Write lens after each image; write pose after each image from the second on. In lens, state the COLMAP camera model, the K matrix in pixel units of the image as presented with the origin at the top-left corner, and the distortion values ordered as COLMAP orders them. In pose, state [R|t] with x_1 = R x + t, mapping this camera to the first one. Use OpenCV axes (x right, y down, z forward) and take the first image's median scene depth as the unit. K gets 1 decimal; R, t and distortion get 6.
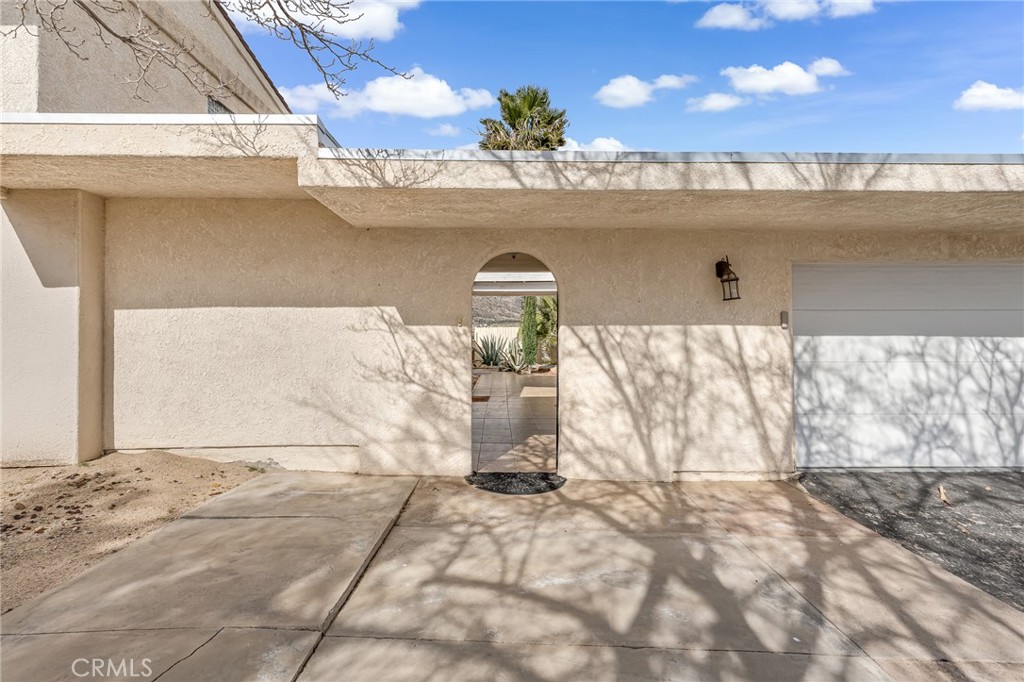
lens RADIAL K [[457.1, 0, 509.7], [0, 457.1, 335.8], [0, 0, 1]] dist [-0.015734, -0.000384]
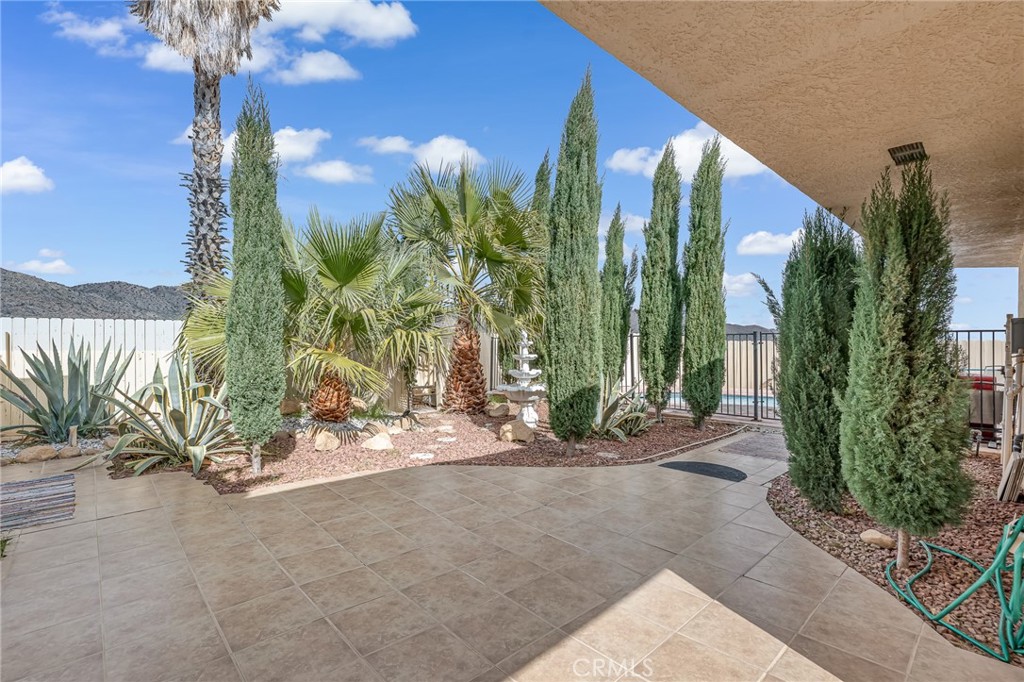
lens RADIAL K [[457.1, 0, 511.8], [0, 457.1, 344.2], [0, 0, 1]] dist [-0.015734, -0.000384]
pose [[0.730905, 0.003375, 0.682471, -0.031428], [-0.003036, 0.999994, -0.001693, 0.000632], [-0.682473, -0.000834, 0.730911, 0.582403]]
